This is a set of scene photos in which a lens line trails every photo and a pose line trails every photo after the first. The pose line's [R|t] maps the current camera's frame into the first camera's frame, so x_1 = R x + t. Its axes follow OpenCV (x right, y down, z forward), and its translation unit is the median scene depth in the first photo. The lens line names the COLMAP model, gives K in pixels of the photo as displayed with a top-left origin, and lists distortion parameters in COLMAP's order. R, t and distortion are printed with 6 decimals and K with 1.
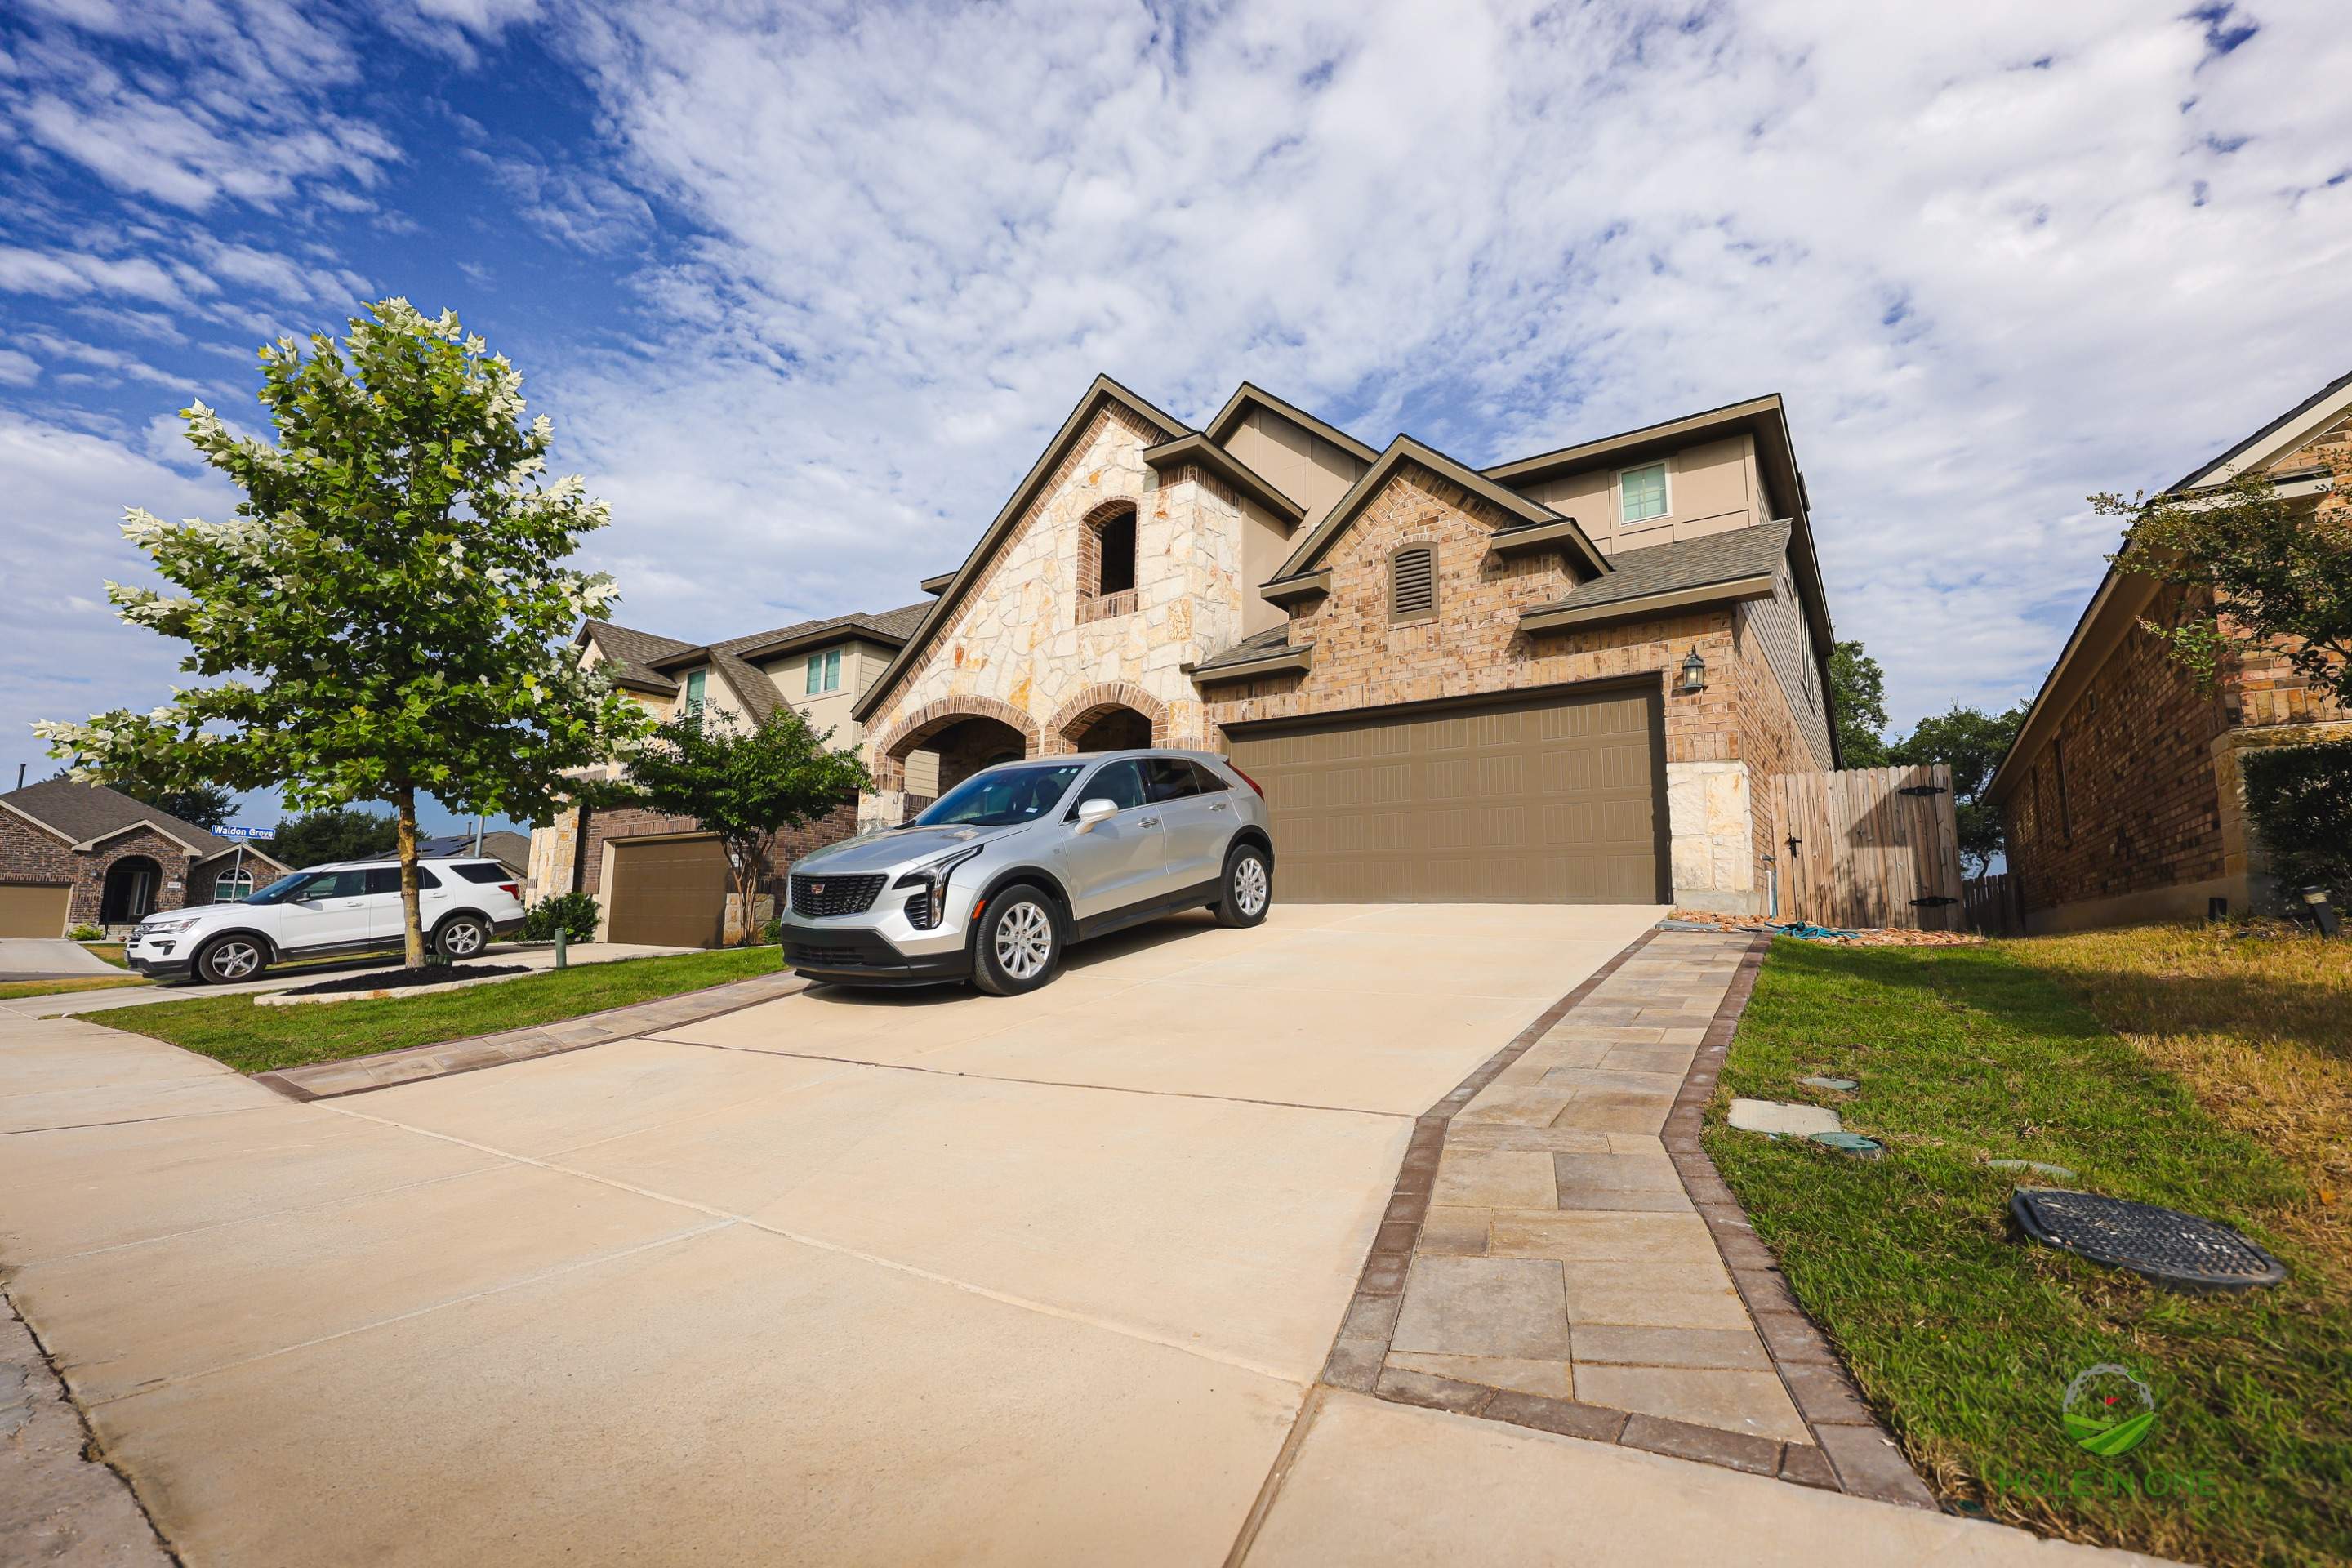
lens RADIAL K [[996.4, 0, 1165.0], [0, 996.4, 785.9], [0, 0, 1]] dist [0.000540, -0.000046]
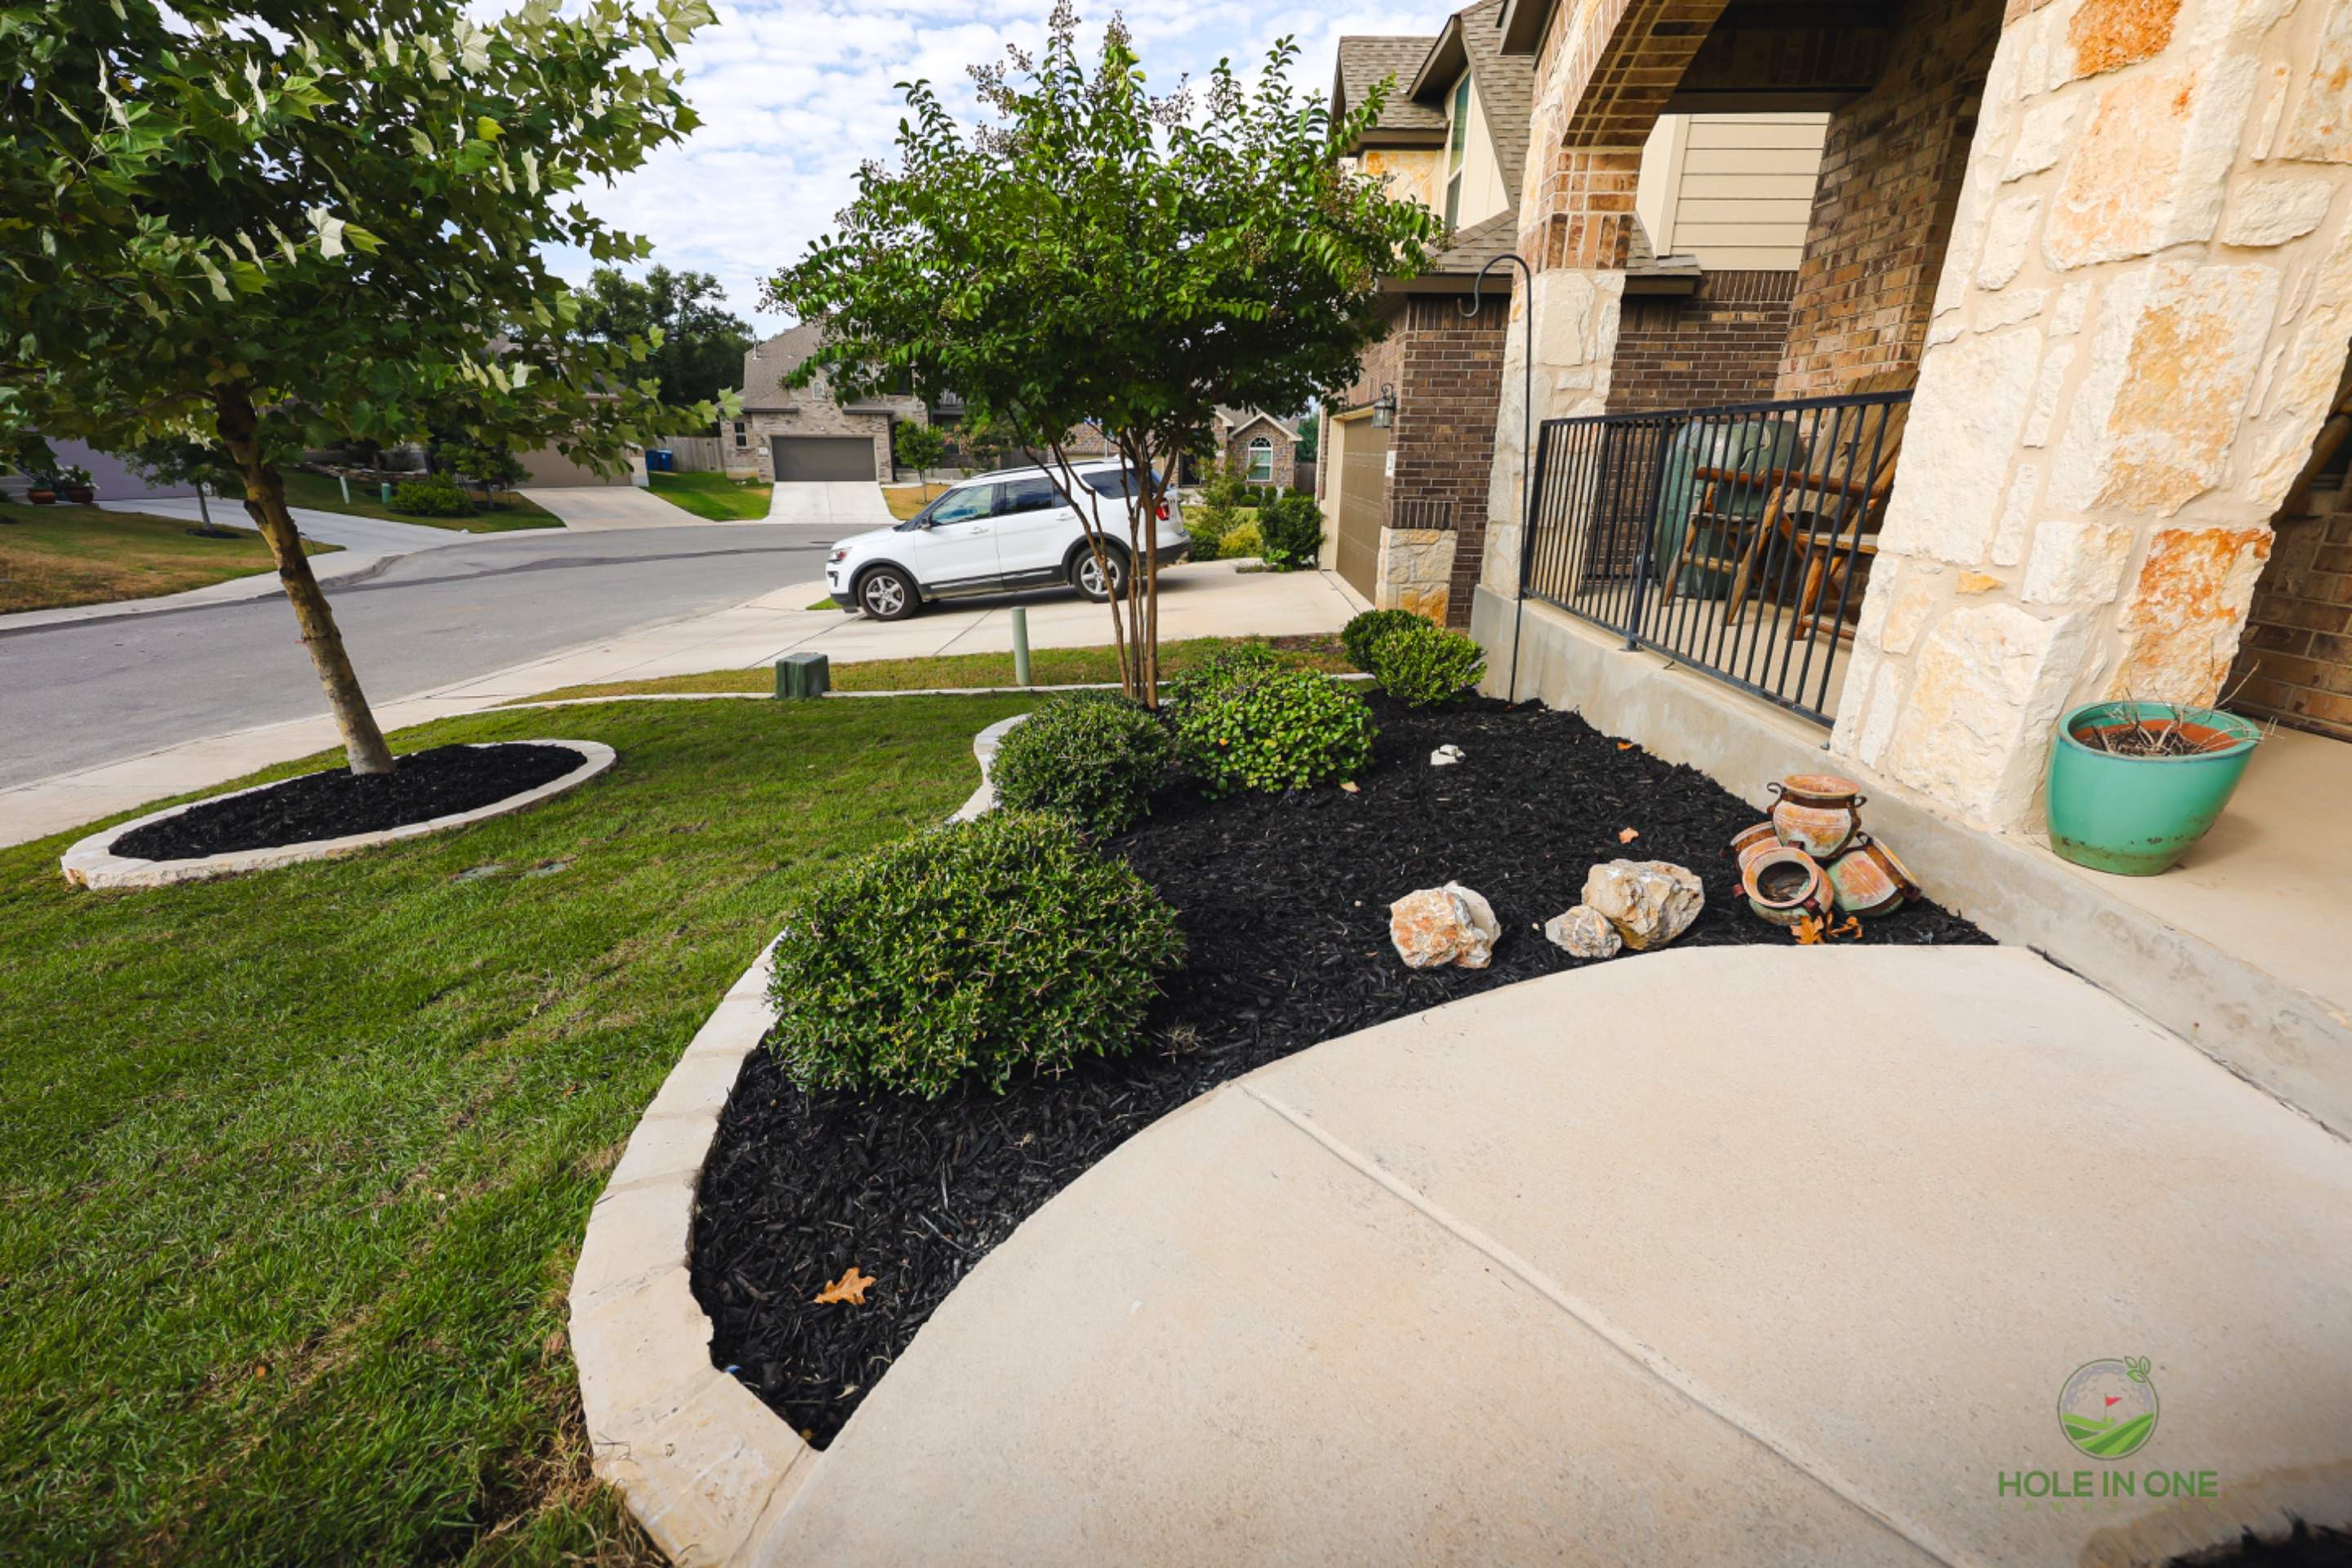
lens RADIAL K [[978.5, 0, 1170.3], [0, 978.5, 789.9], [0, 0, 1]] dist [-0.000850, -0.000137]
pose [[0.568418, 0.260714, -0.780339, -0.076227], [0.112581, 0.914895, 0.387677, 0.031649], [0.815001, -0.308213, 0.490692, 0.974134]]
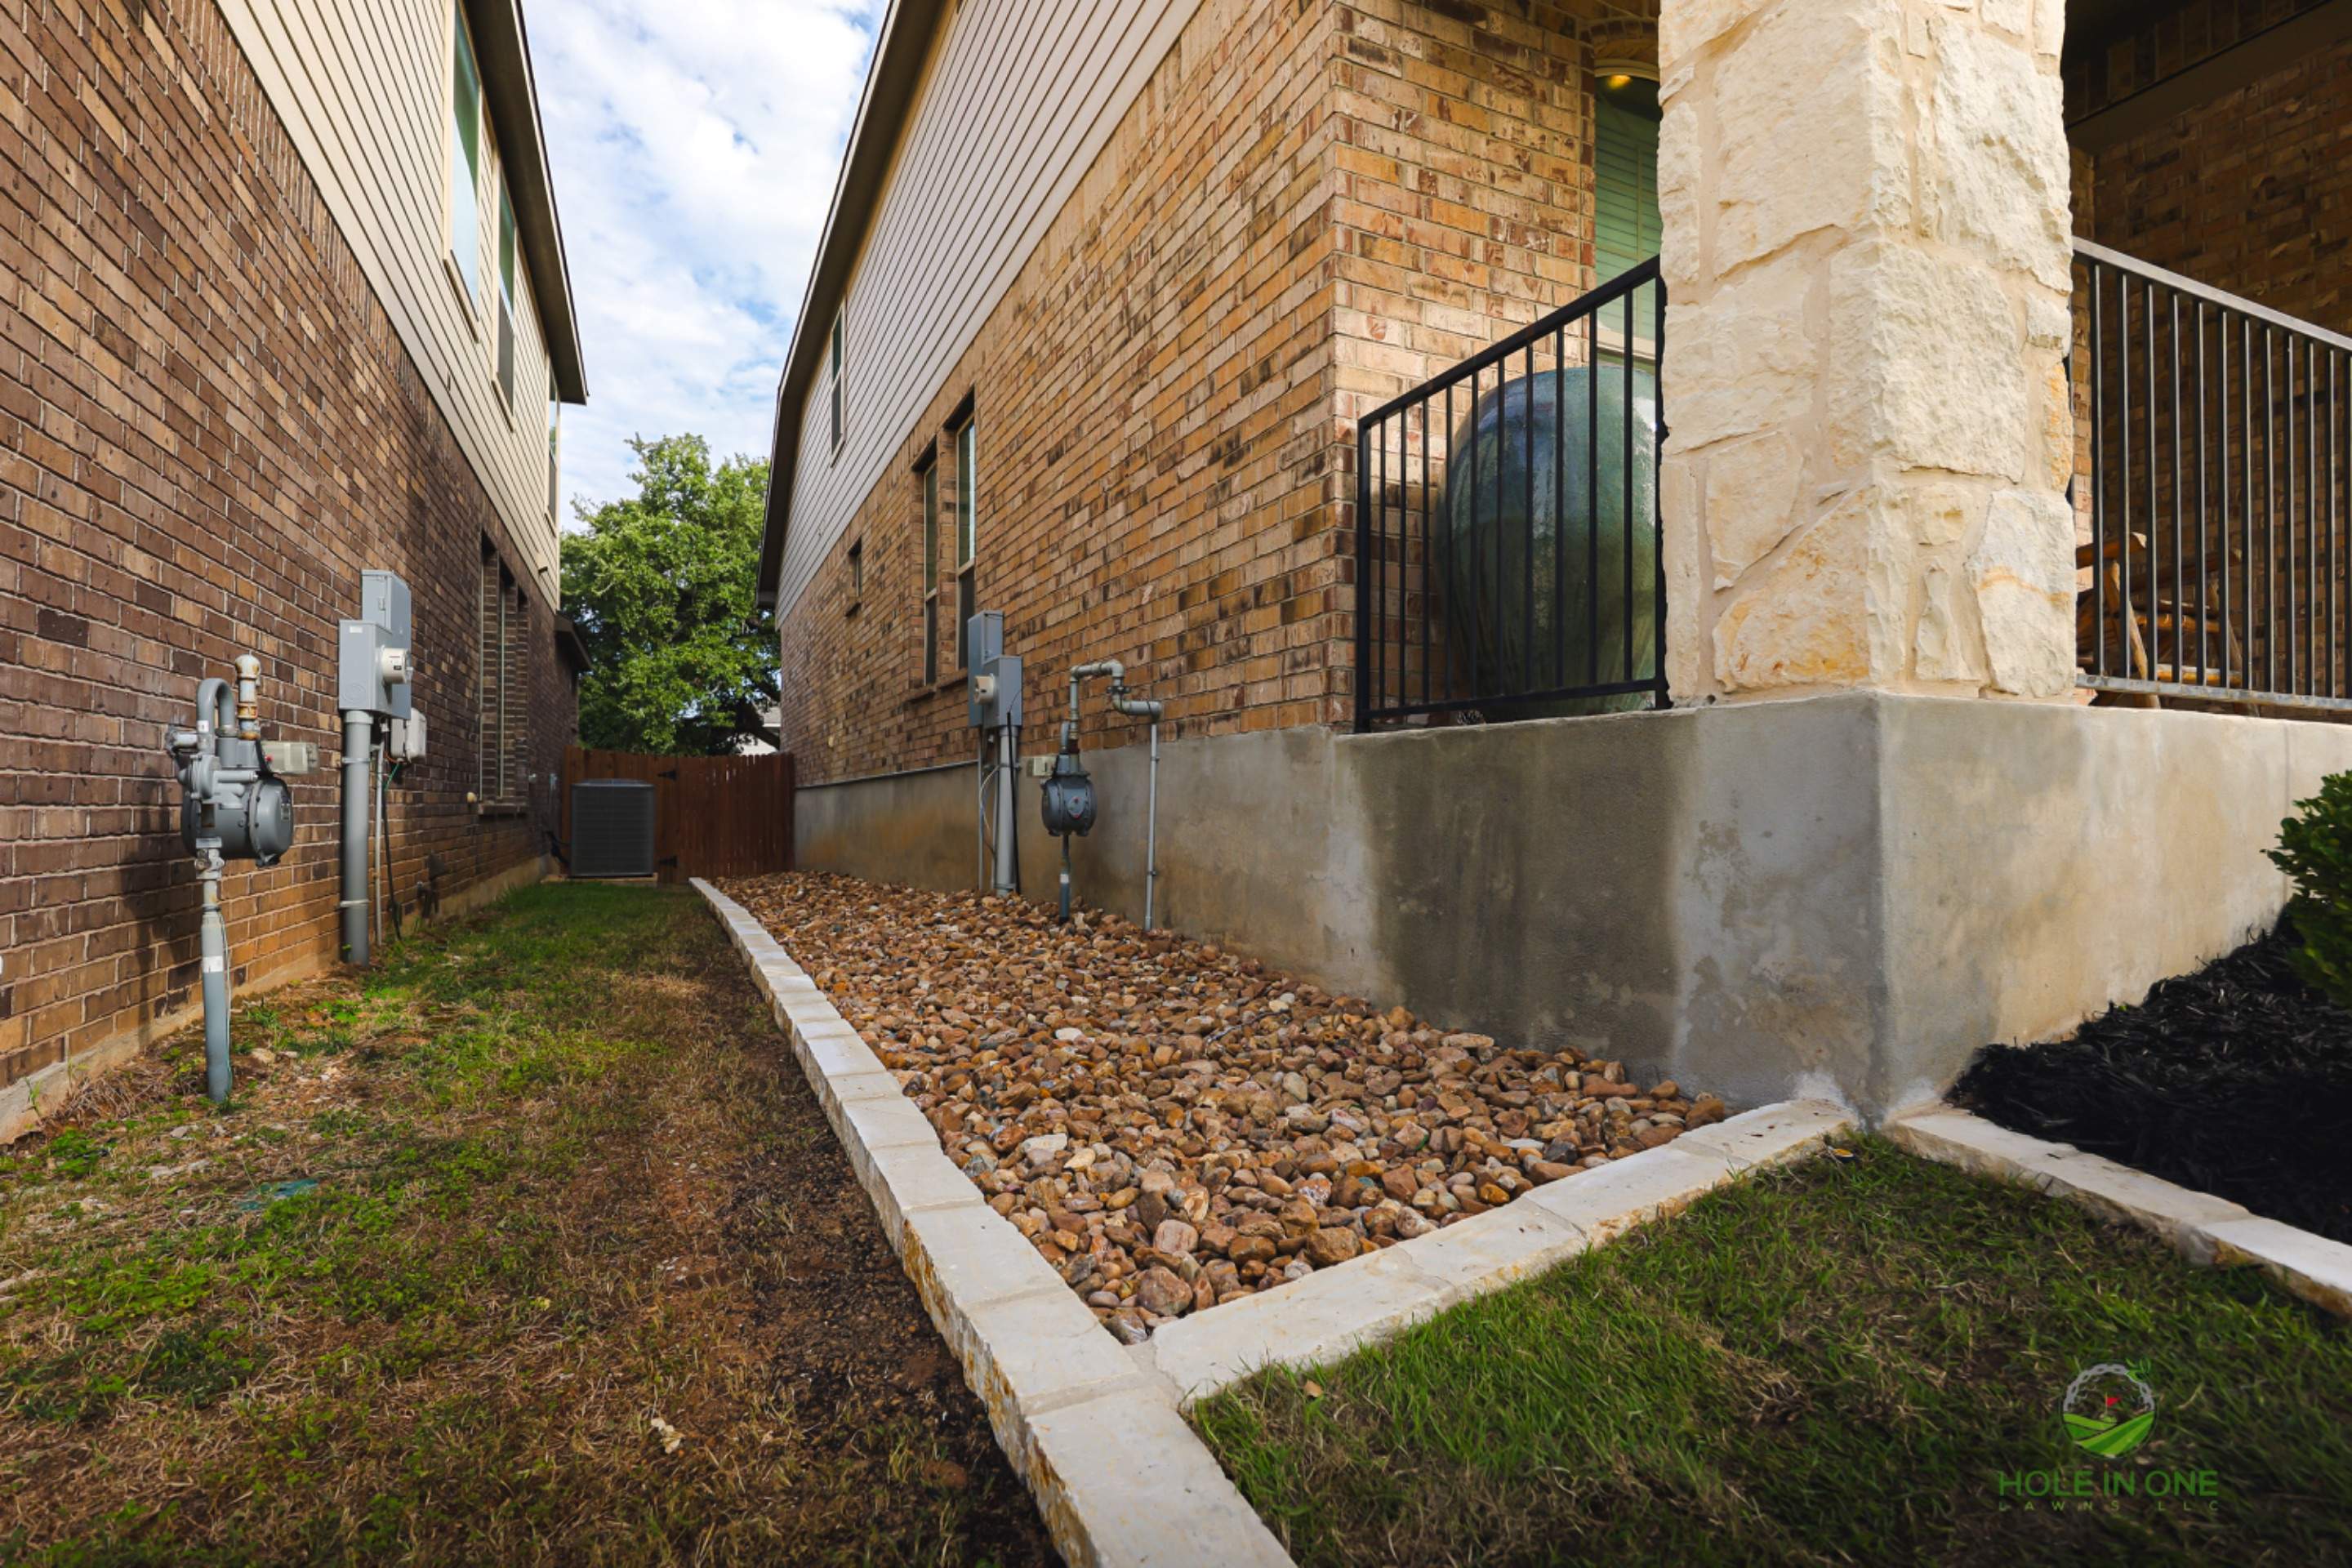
lens RADIAL K [[1099.3, 0, 1170.3], [0, 1099.3, 789.7], [0, 0, 1]] dist [-0.001219, 0.000048]
pose [[0.478813, -0.004419, 0.877906, -0.651958], [-0.111846, 0.991532, 0.065992, 0.179290], [-0.870763, -0.129789, 0.474264, 1.451125]]
